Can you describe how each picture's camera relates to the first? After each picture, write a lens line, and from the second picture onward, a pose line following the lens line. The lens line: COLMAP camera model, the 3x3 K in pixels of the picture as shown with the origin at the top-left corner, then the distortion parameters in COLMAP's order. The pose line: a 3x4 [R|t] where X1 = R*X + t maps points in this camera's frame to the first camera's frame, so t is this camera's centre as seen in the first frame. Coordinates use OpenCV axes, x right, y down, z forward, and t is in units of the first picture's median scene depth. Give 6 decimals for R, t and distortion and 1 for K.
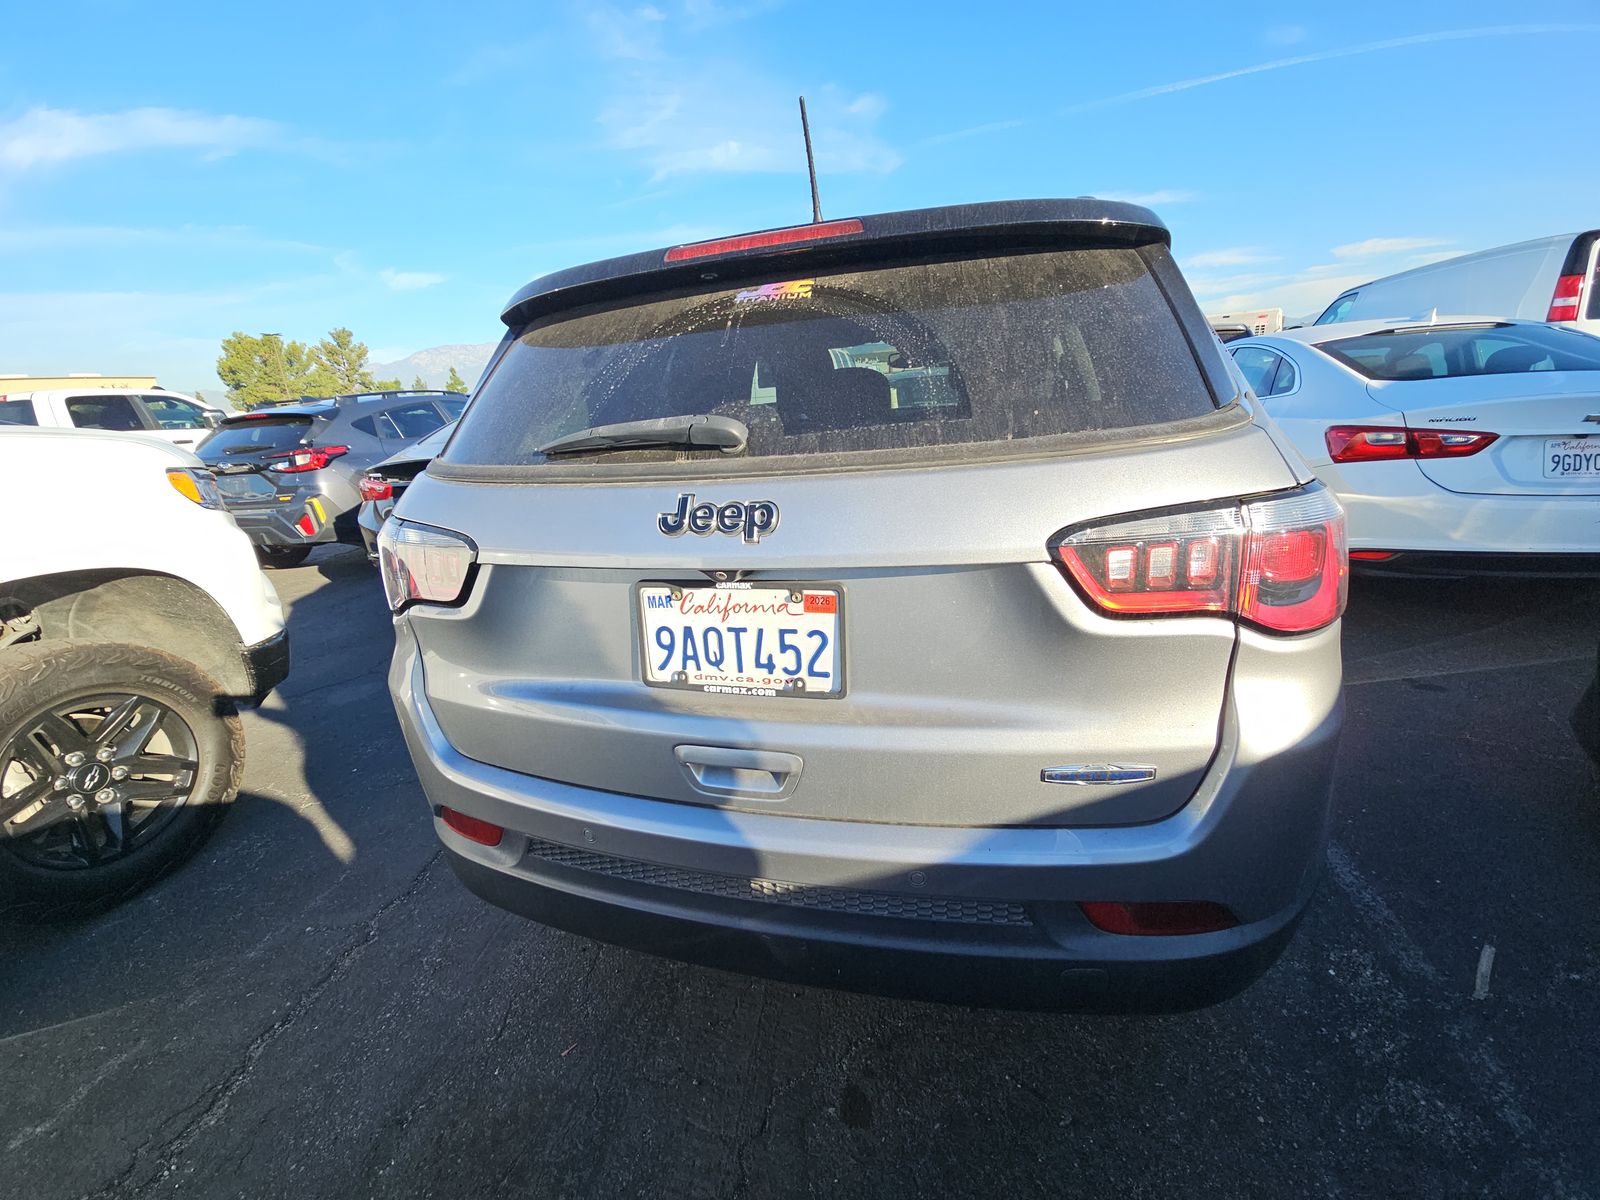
lens RADIAL K [[644.4, 0, 800.0], [0, 644.4, 606.7], [0, 0, 1]] dist [-0.008592, -0.001248]
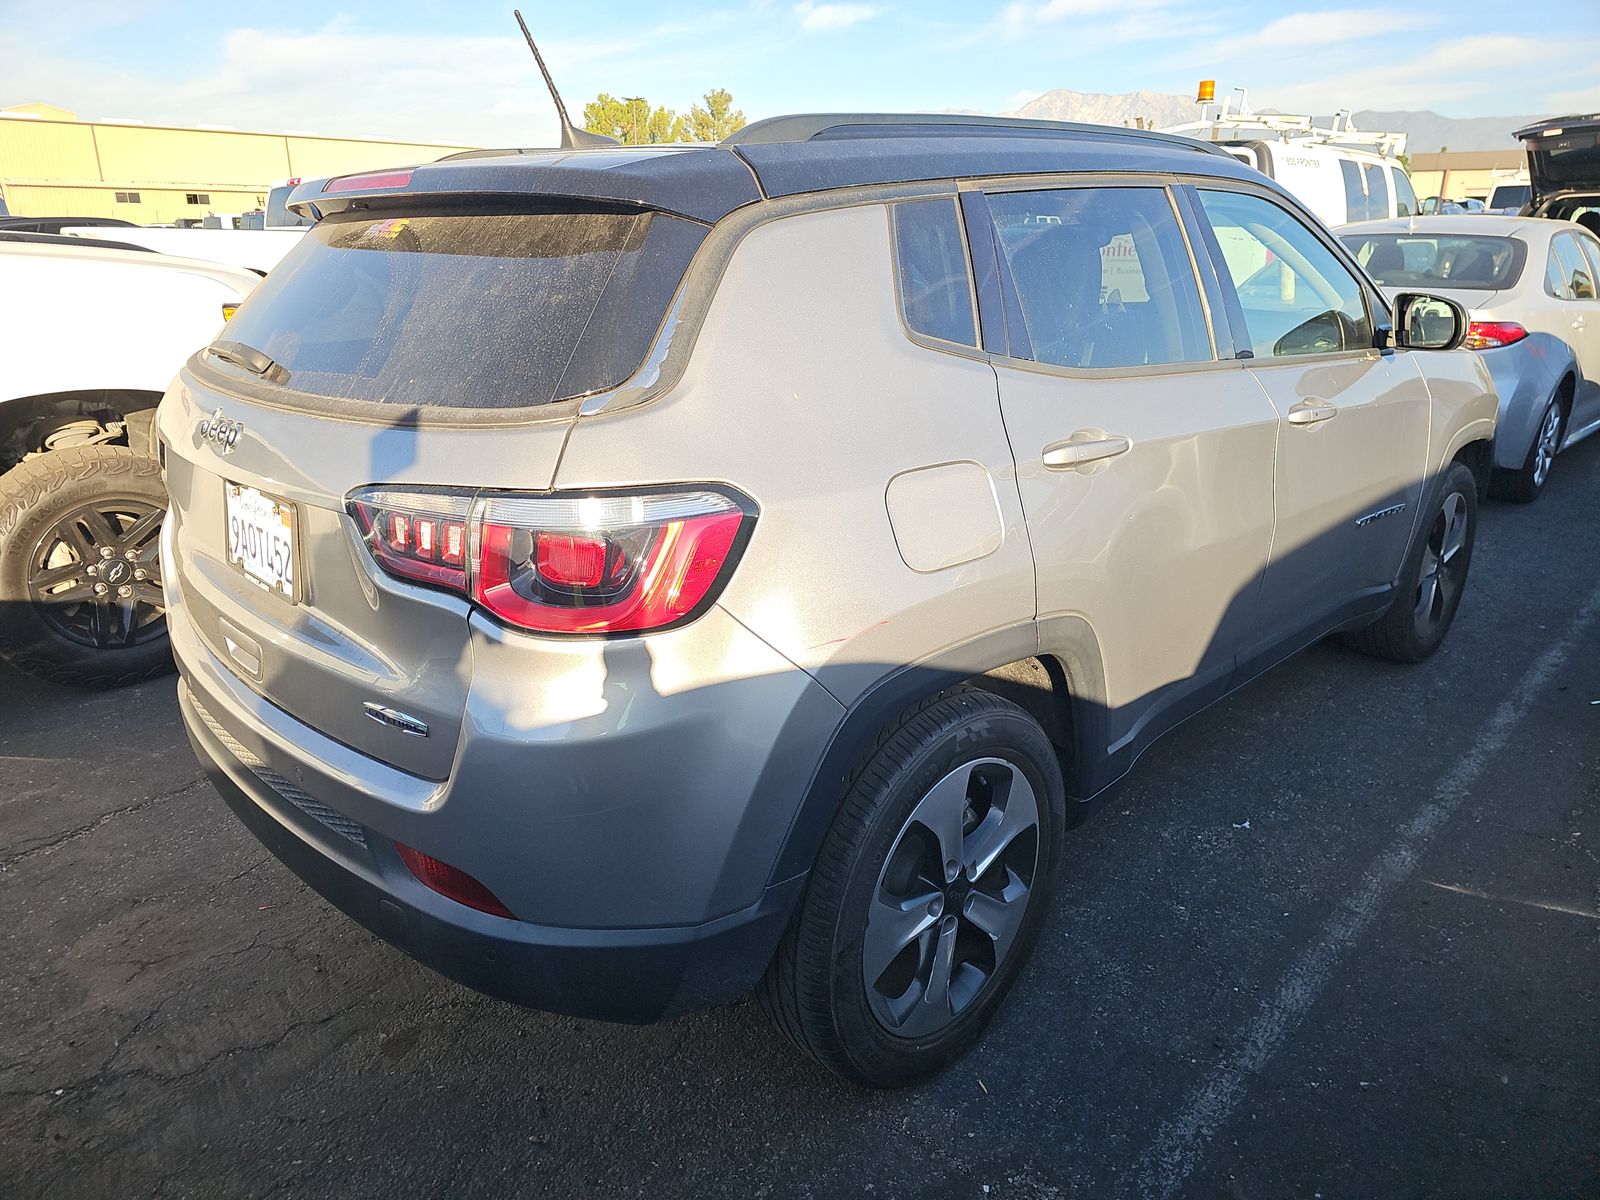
lens RADIAL K [[1055.2, 0, 803.3], [0, 1055.2, 592.4], [0, 0, 1]] dist [0.031833, -0.002773]
pose [[0.863680, 0.221690, -0.452670, 0.827446], [-0.206497, 0.974882, 0.083449, -0.109119], [0.459800, 0.021402, 0.887765, -0.128668]]
